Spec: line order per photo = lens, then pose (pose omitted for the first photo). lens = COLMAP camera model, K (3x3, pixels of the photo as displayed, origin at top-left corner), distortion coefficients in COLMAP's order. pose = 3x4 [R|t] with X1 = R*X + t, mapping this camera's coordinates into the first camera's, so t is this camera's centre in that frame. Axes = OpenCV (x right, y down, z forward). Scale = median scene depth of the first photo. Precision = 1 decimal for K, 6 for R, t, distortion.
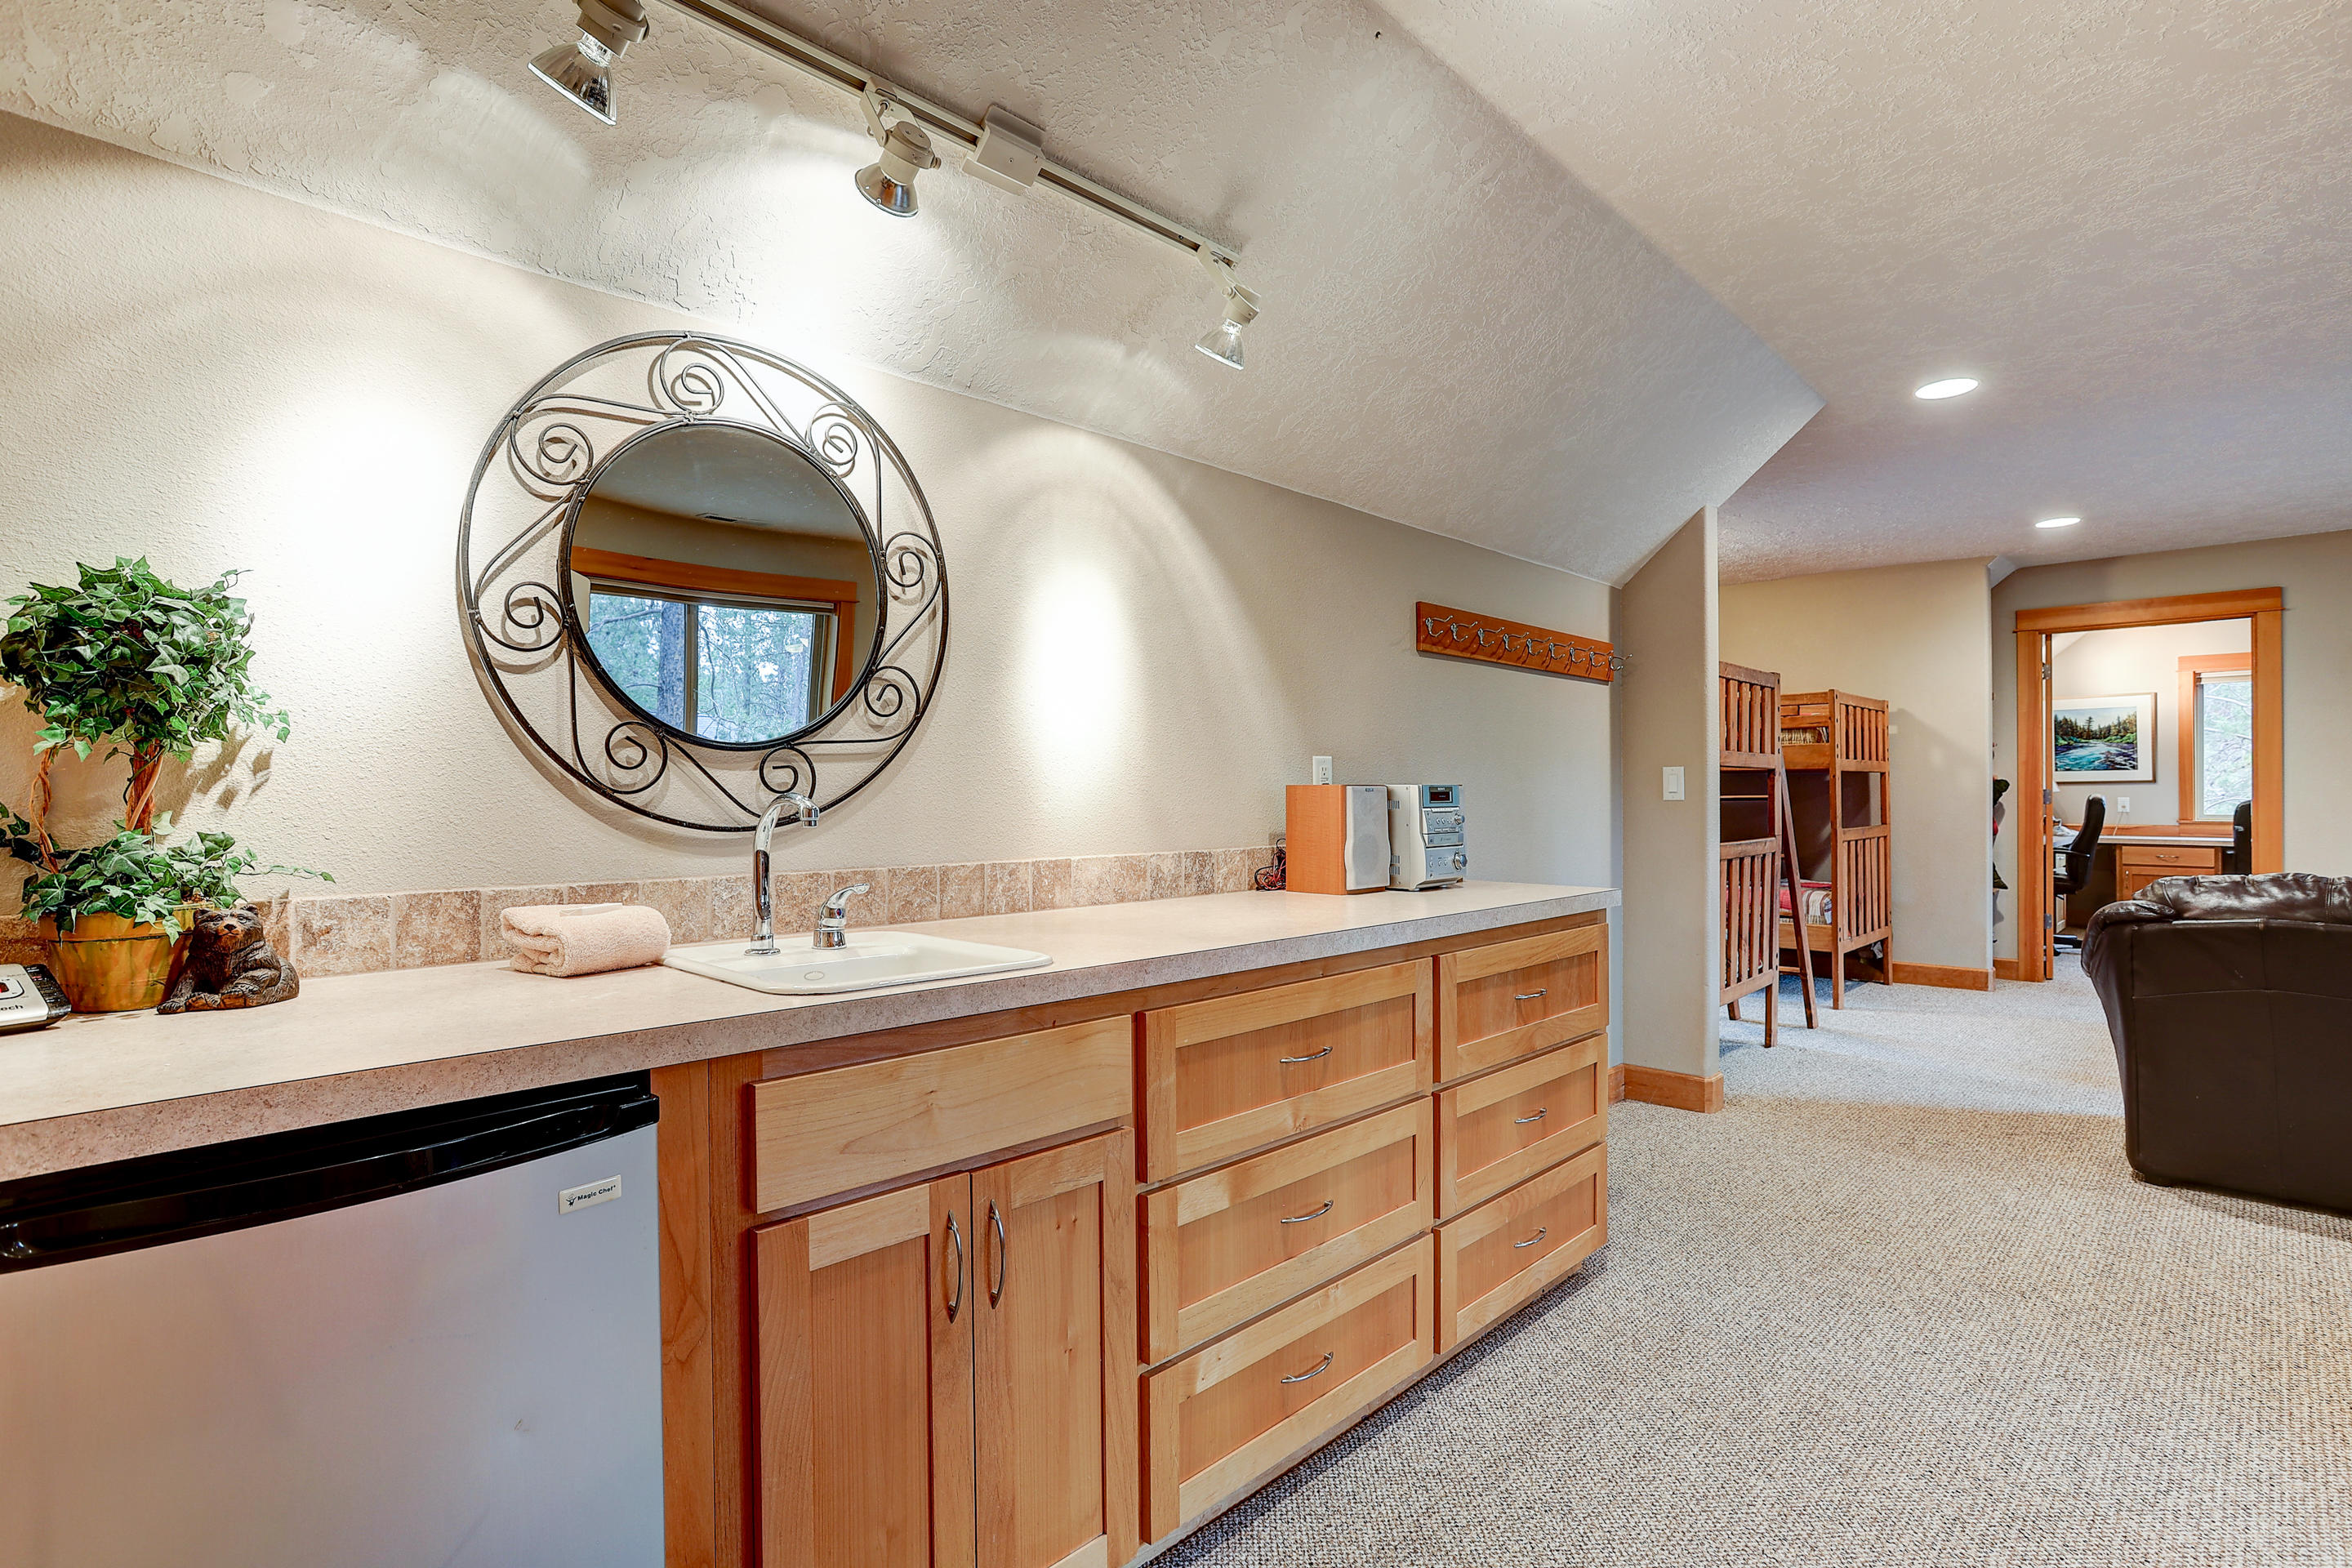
lens RADIAL K [[1137.9, 0, 1176.0], [0, 1137.9, 784.0], [0, 0, 1]] dist [-0.060376, 0.034570]
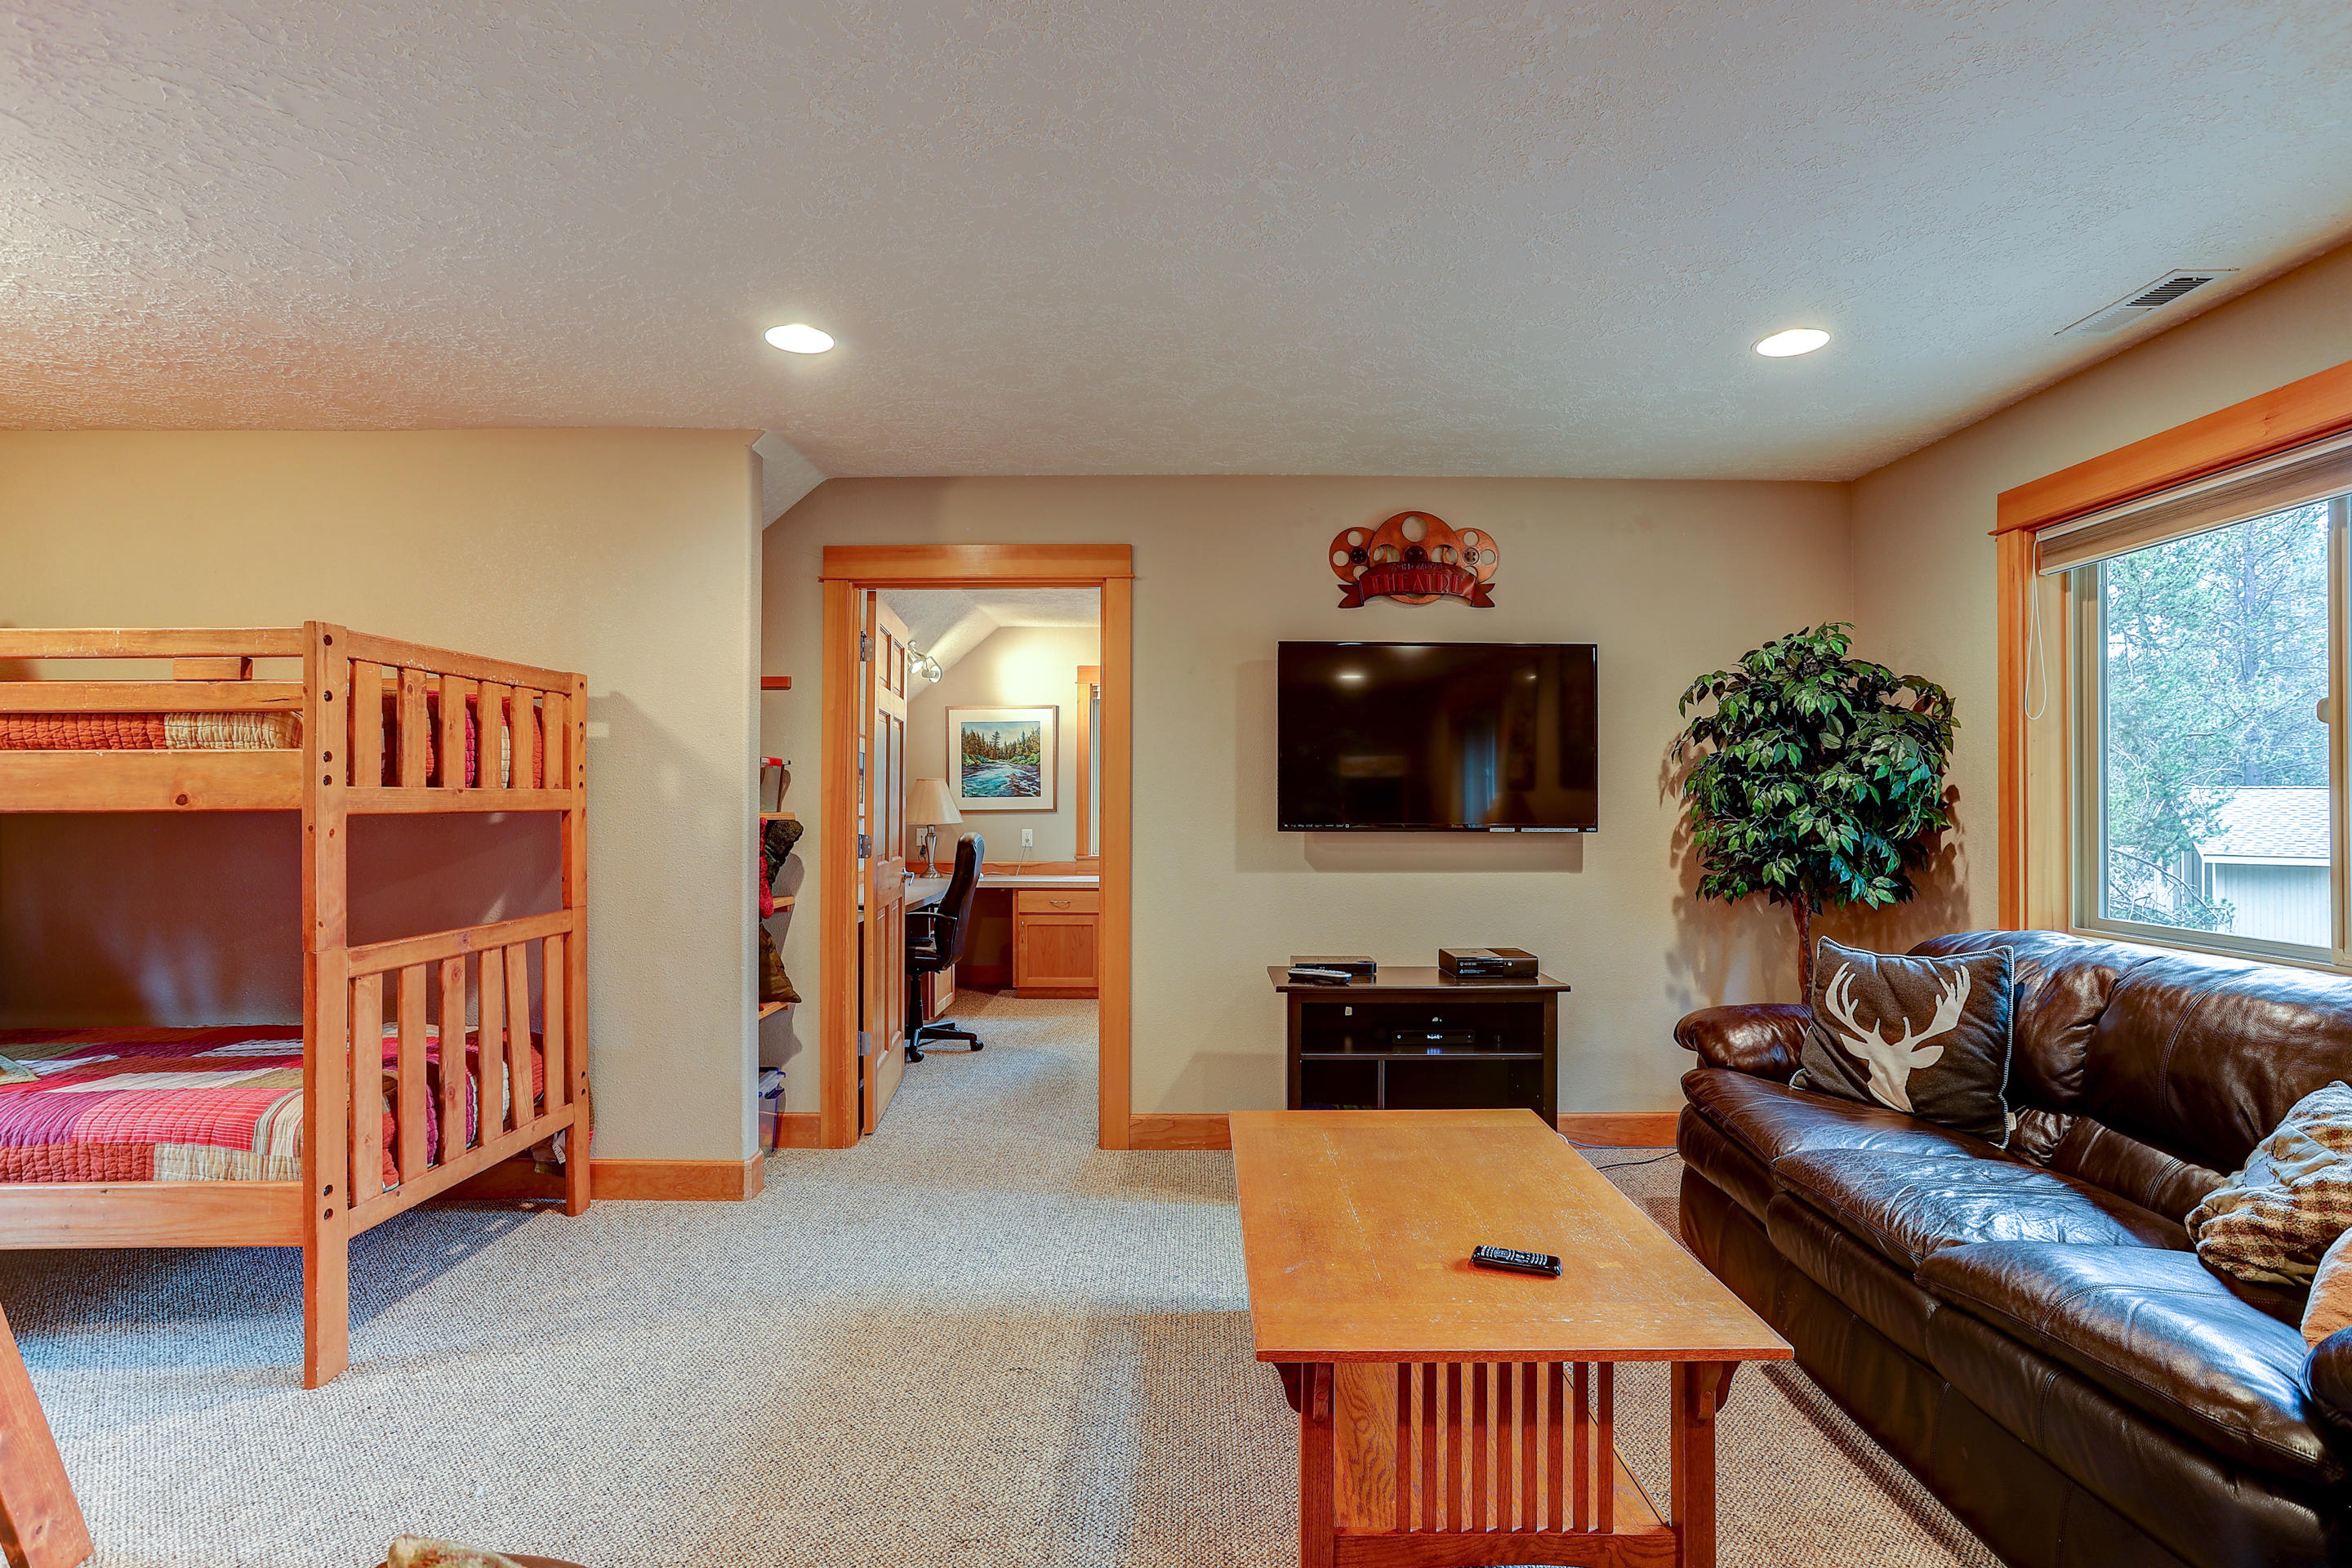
lens RADIAL K [[1137.9, 0, 1176.0], [0, 1137.9, 784.0], [0, 0, 1]] dist [-0.060376, 0.034570]
pose [[0.721005, 0.013208, 0.692804, 0.467534], [-0.007995, 0.999910, -0.010744, -0.019019], [-0.692884, 0.002208, 0.721046, 0.415878]]
